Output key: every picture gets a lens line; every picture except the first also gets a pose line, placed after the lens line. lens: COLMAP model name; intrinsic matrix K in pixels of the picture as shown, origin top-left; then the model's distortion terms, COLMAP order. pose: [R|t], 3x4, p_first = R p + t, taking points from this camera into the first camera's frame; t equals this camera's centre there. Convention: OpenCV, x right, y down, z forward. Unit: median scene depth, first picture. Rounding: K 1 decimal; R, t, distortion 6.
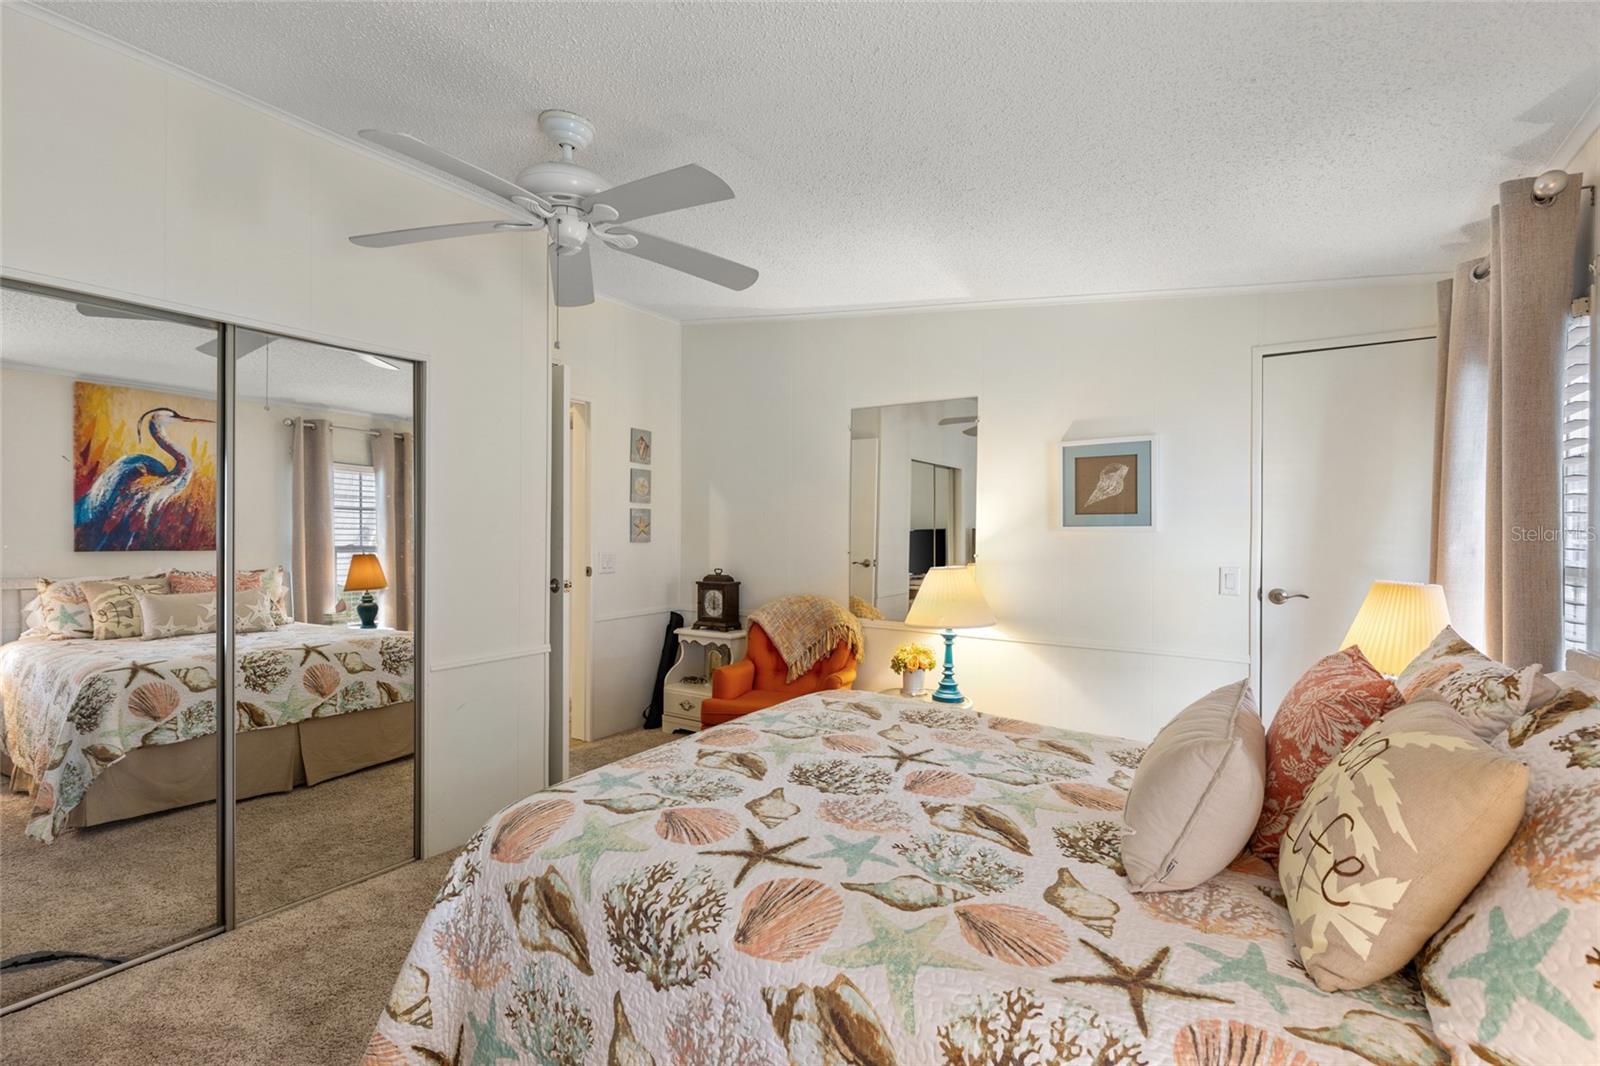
lens RADIAL K [[718.1, 0, 800.0], [0, 718.1, 533.0], [0, 0, 1]] dist [0.001569, 0.000025]
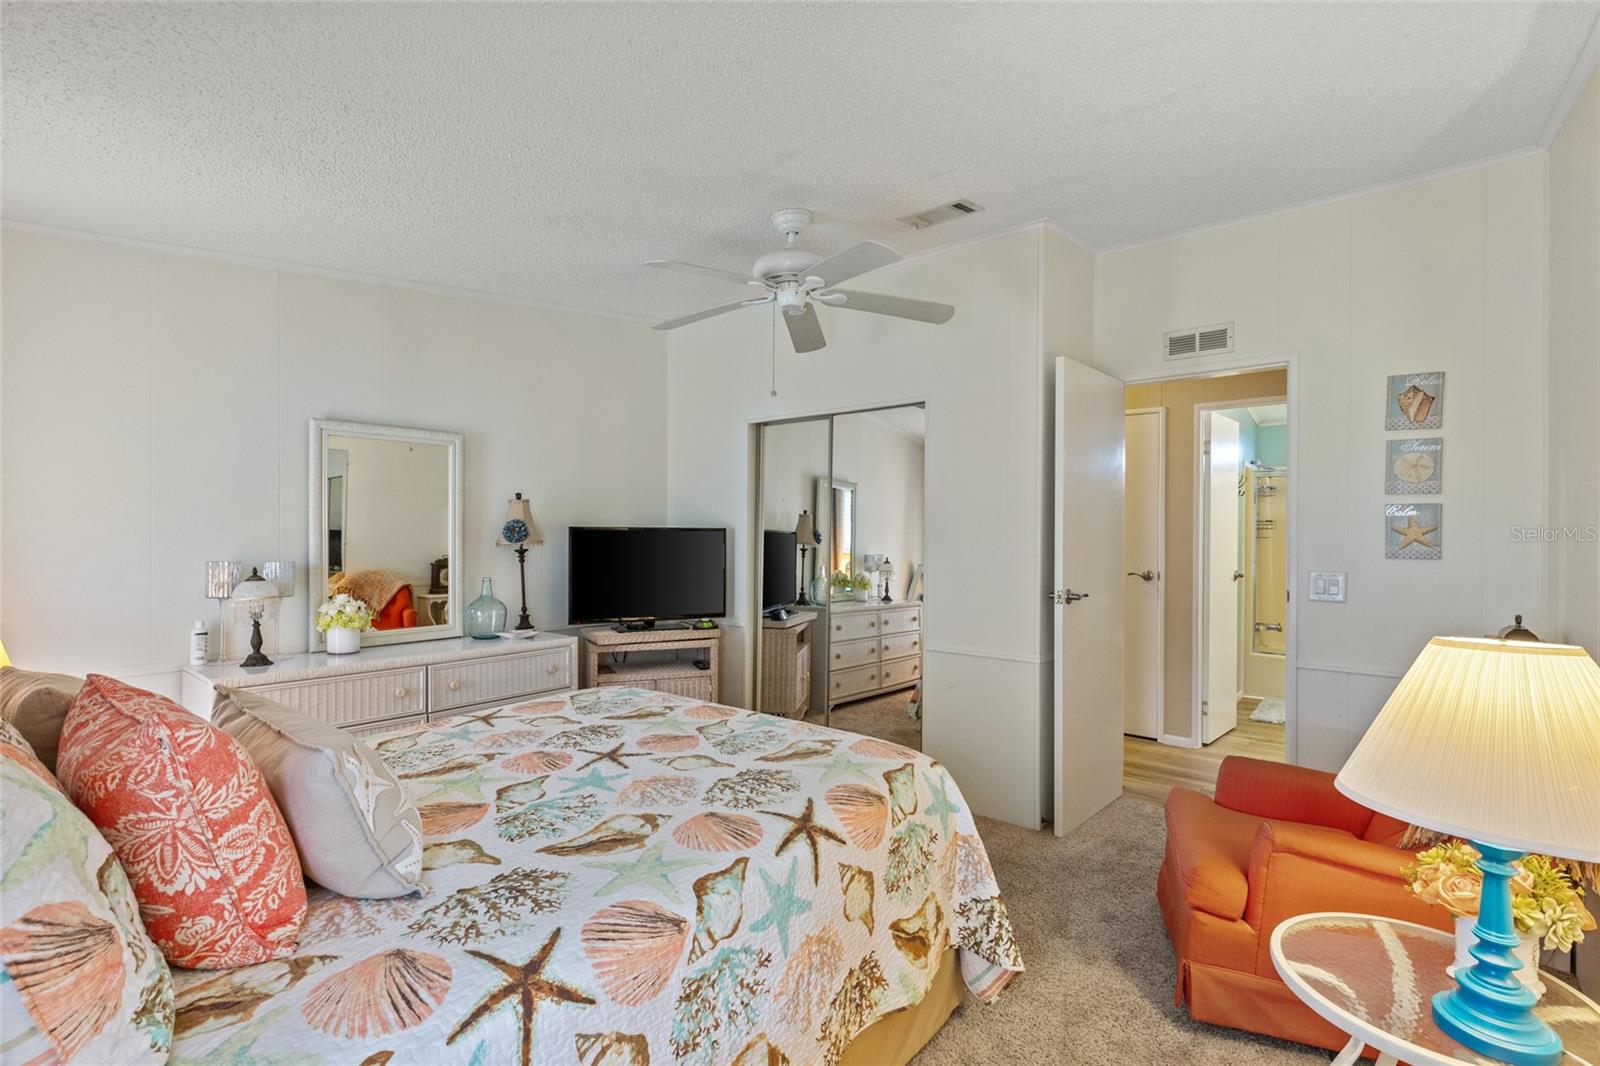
lens RADIAL K [[718.1, 0, 800.0], [0, 718.1, 533.0], [0, 0, 1]] dist [0.001569, 0.000025]
pose [[-0.142920, -0.003954, -0.989726, 1.112762], [-0.004980, 0.999982, -0.003276, -0.004715], [0.989722, 0.004460, -0.142937, 1.316653]]
